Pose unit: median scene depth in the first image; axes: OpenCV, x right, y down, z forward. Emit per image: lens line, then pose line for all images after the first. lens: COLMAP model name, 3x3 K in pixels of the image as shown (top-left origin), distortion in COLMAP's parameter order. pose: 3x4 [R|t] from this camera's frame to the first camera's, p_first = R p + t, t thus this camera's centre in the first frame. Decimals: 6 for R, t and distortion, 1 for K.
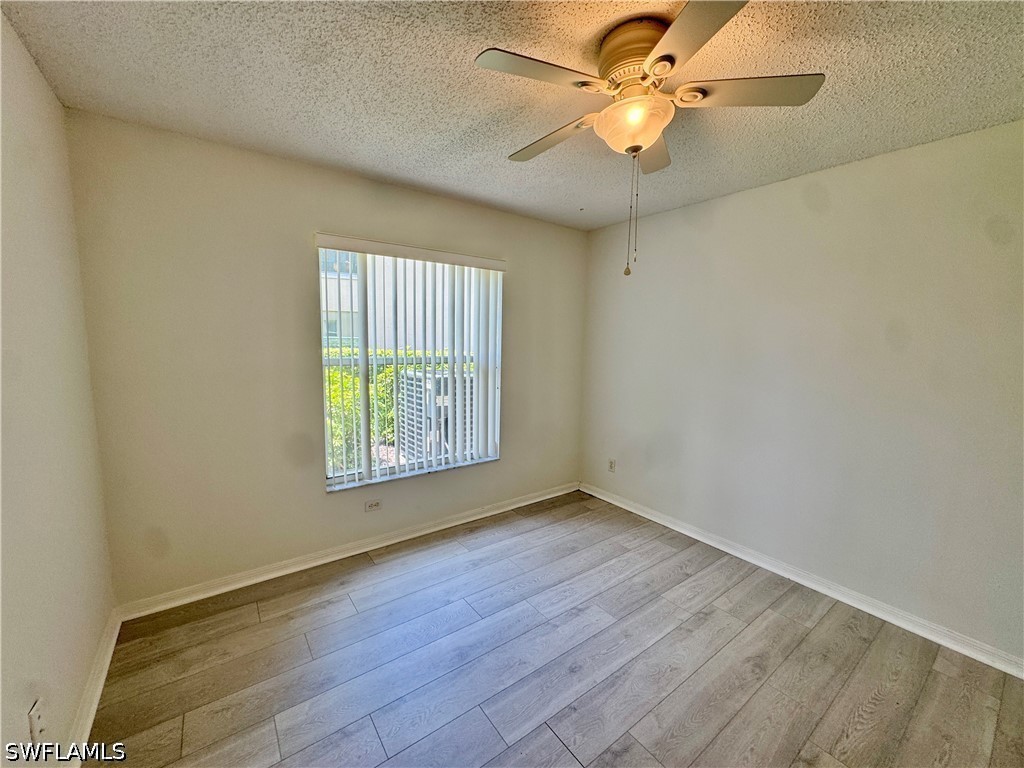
lens RADIAL K [[410.4, 0, 509.1], [0, 410.4, 383.4], [0, 0, 1]] dist [-0.003069, 0.000552]
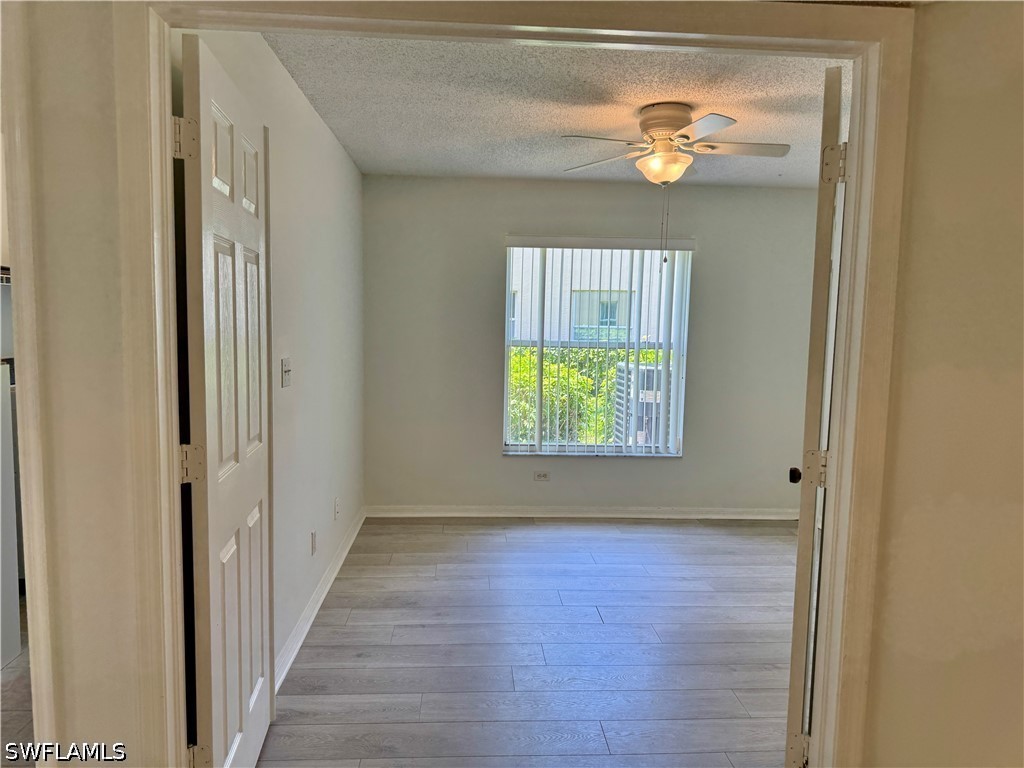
lens RADIAL K [[722.1, 0, 512.0], [0, 722.1, 380.9], [0, 0, 1]] dist [0.024208, -0.023984]
pose [[0.842736, 0.045373, -0.536412, 0.678013], [-0.064495, 0.997774, -0.016929, 0.091287], [0.534450, 0.048862, 0.843786, -0.733585]]
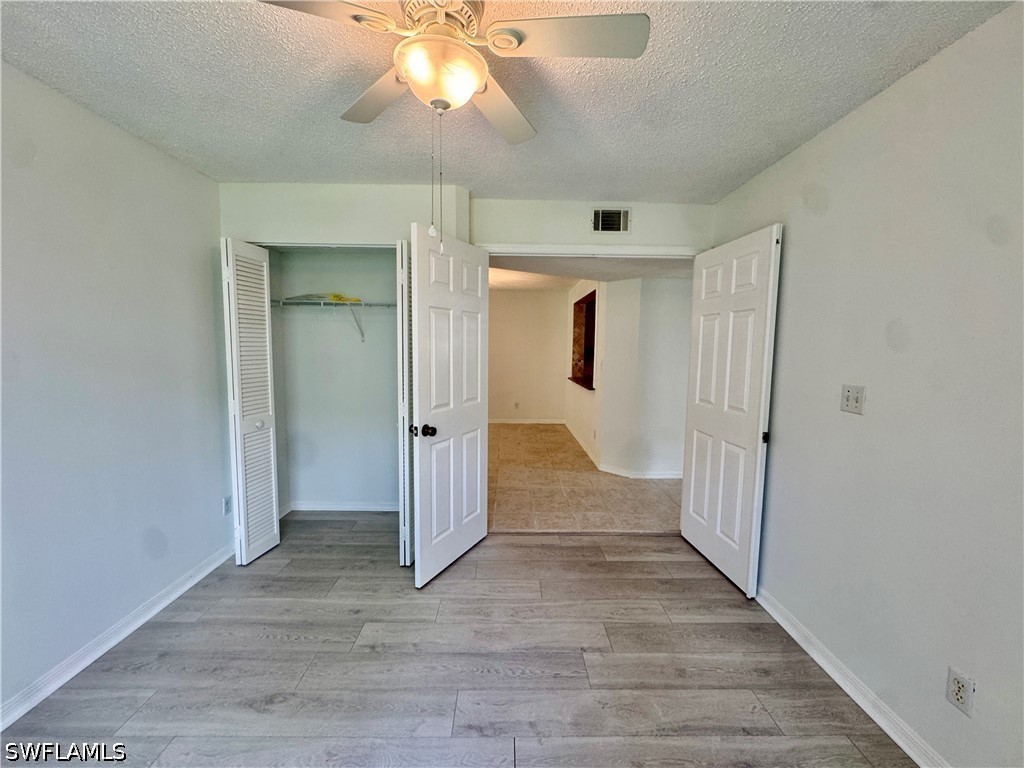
lens RADIAL K [[410.4, 0, 510.3], [0, 410.4, 383.6], [0, 0, 1]] dist [-0.003069, 0.000552]
pose [[-0.813284, -0.084340, 0.575722, -0.192240], [0.033544, 0.980998, 0.191096, -0.096527], [-0.580899, 0.174728, -0.795001, 0.943675]]
